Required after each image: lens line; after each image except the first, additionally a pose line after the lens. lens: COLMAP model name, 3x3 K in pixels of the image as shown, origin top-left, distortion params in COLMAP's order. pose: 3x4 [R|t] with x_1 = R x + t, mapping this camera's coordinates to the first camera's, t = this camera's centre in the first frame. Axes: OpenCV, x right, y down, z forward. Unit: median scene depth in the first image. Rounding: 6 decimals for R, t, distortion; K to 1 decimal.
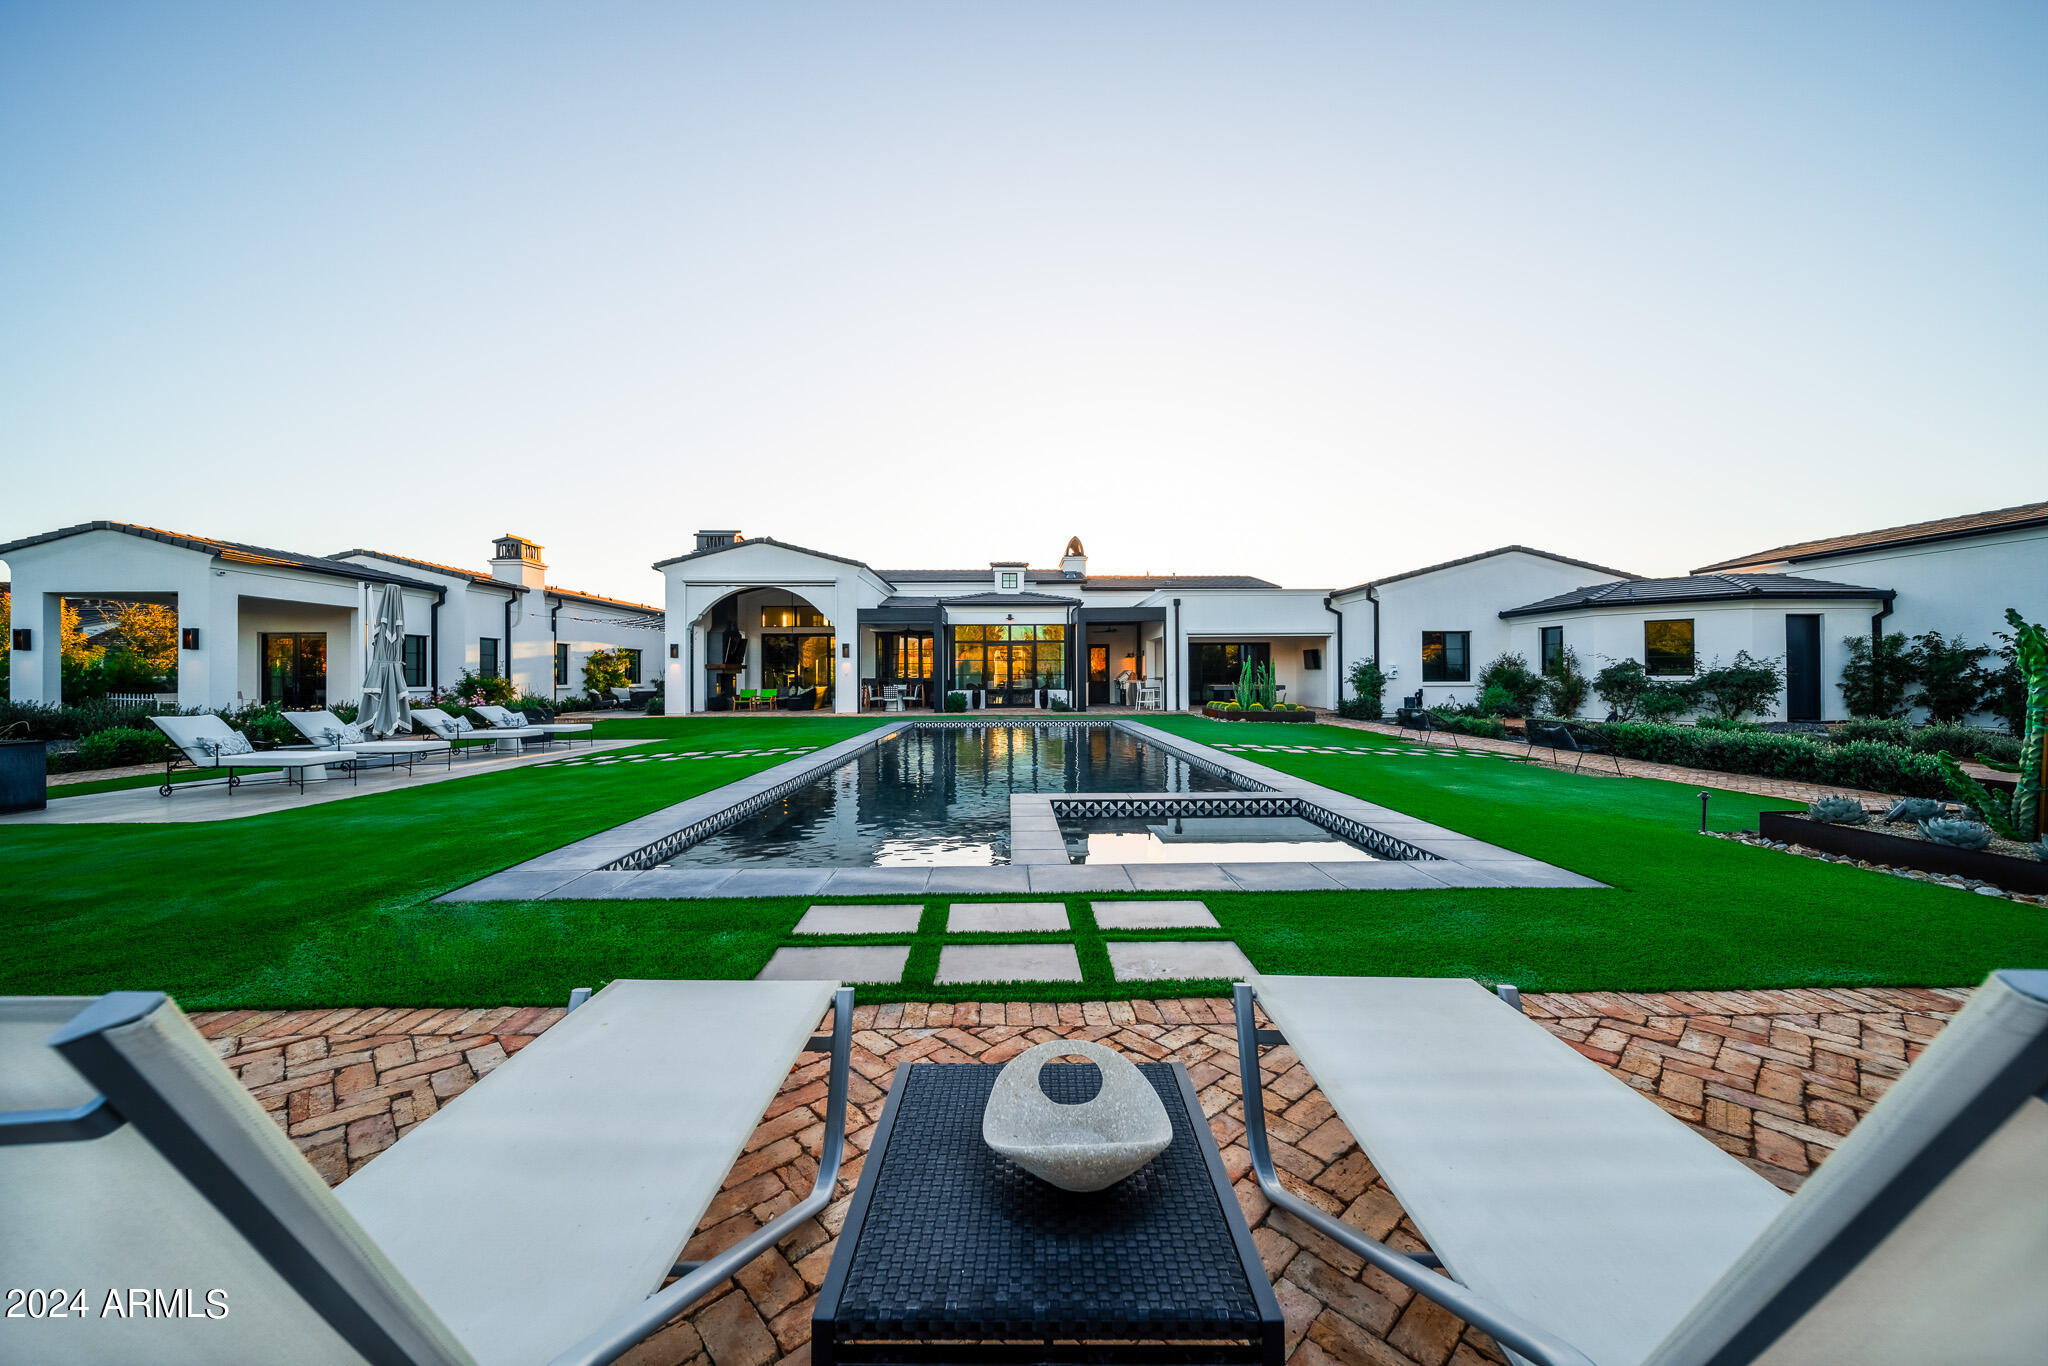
lens RADIAL K [[705.0, 0, 1024.0], [0, 705.0, 683.0], [0, 0, 1]] dist [-0.005689, -0.000093]
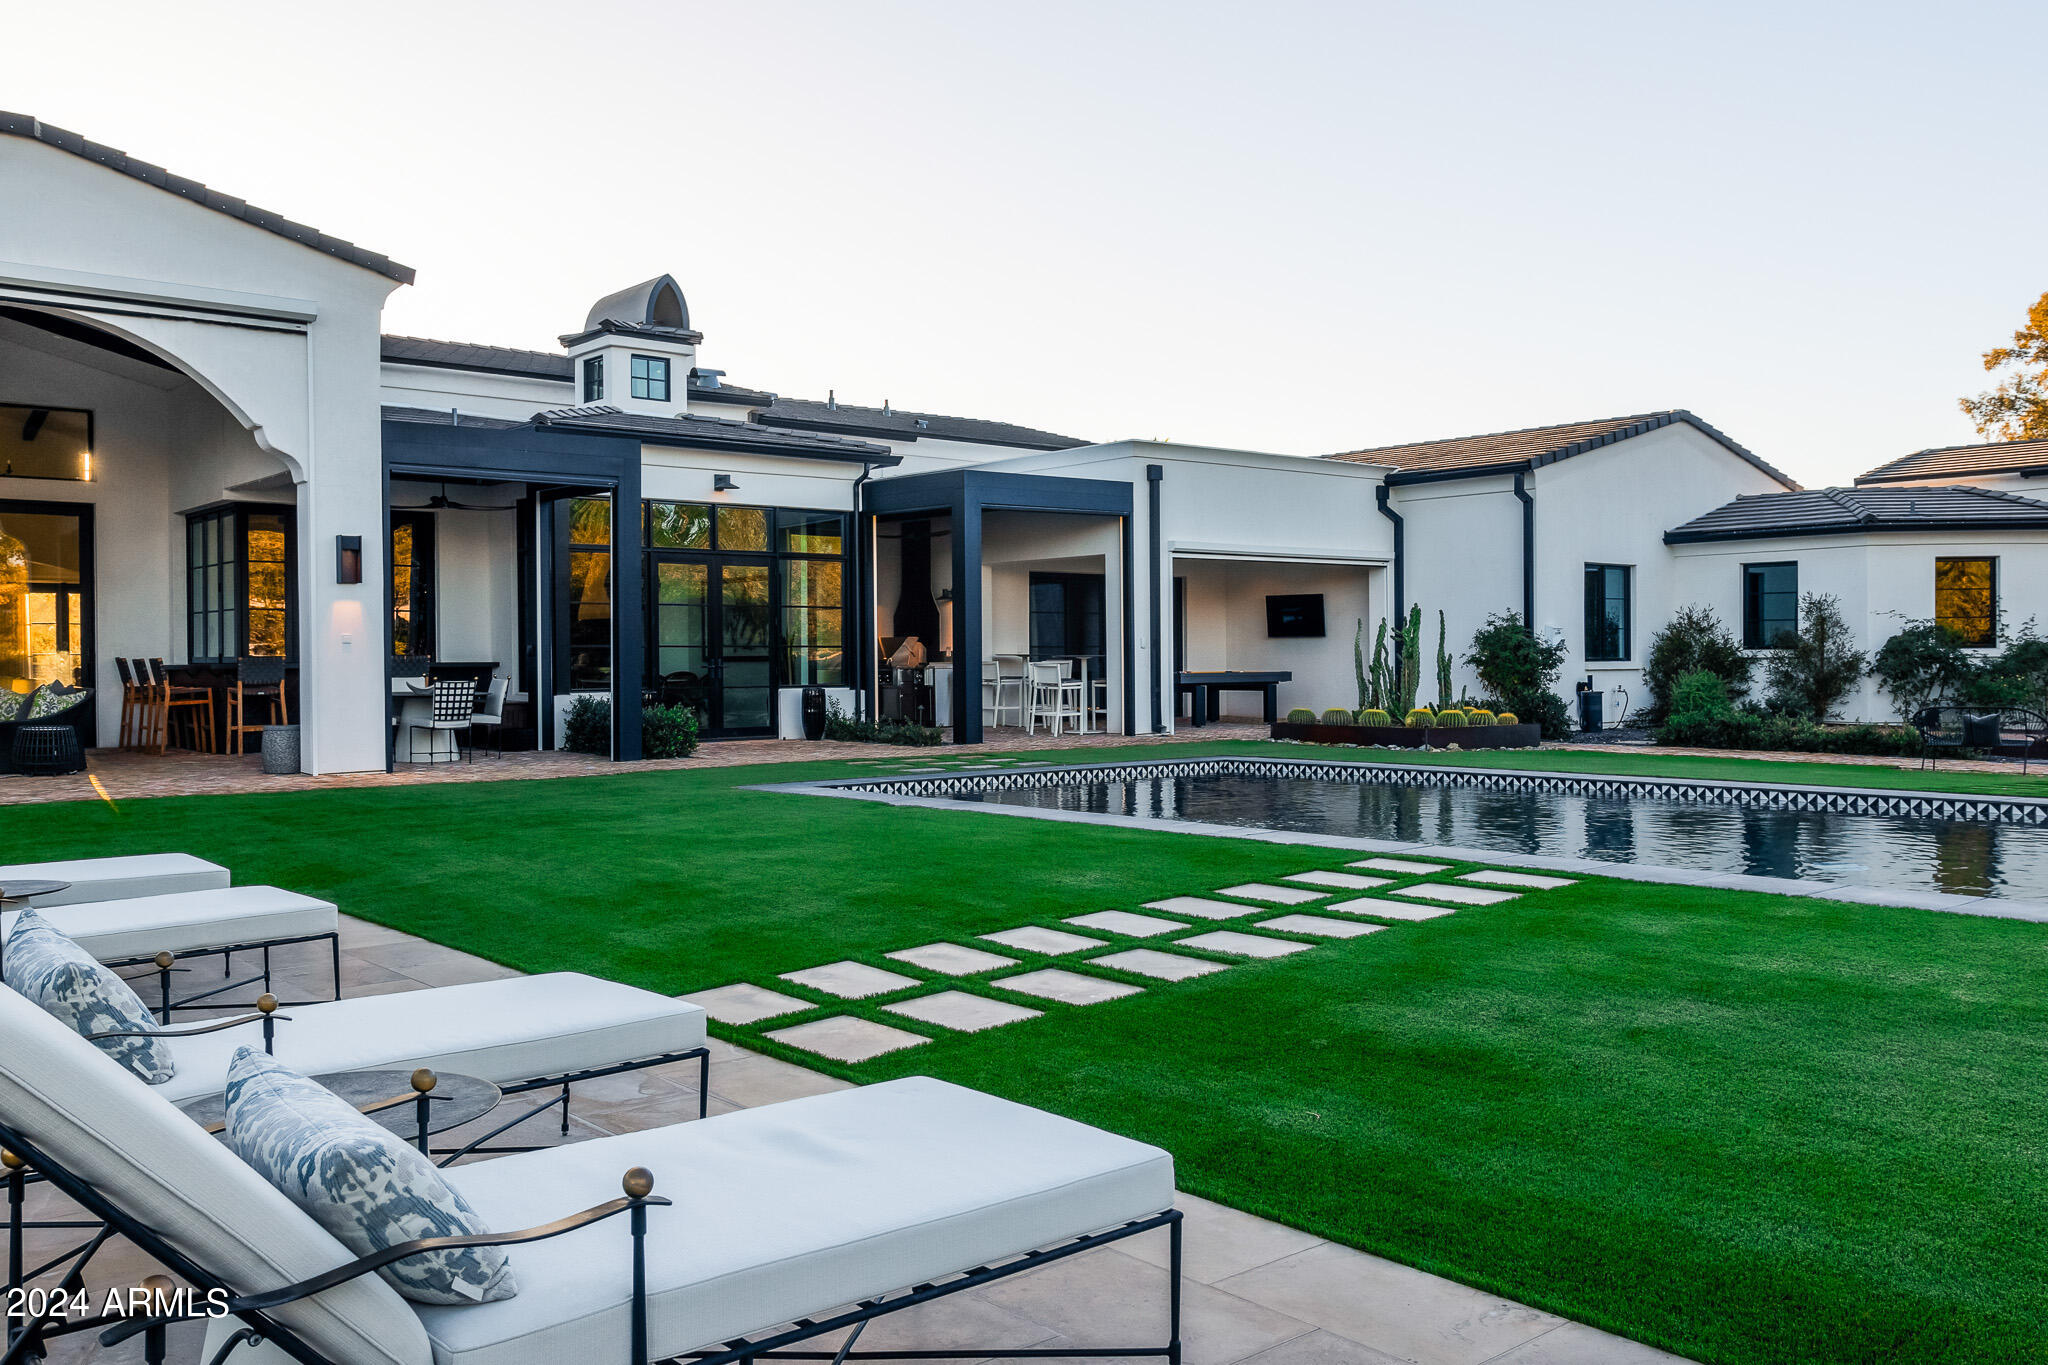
lens RADIAL K [[1672.4, 0, 1024.0], [0, 1672.4, 682.5], [0, 0, 1]] dist [0.001151, -0.009594]
pose [[0.779631, -0.009746, 0.626163, -0.472900], [0.008934, 0.999950, 0.004440, 0.004484], [-0.626175, 0.002132, 0.779680, 0.283913]]
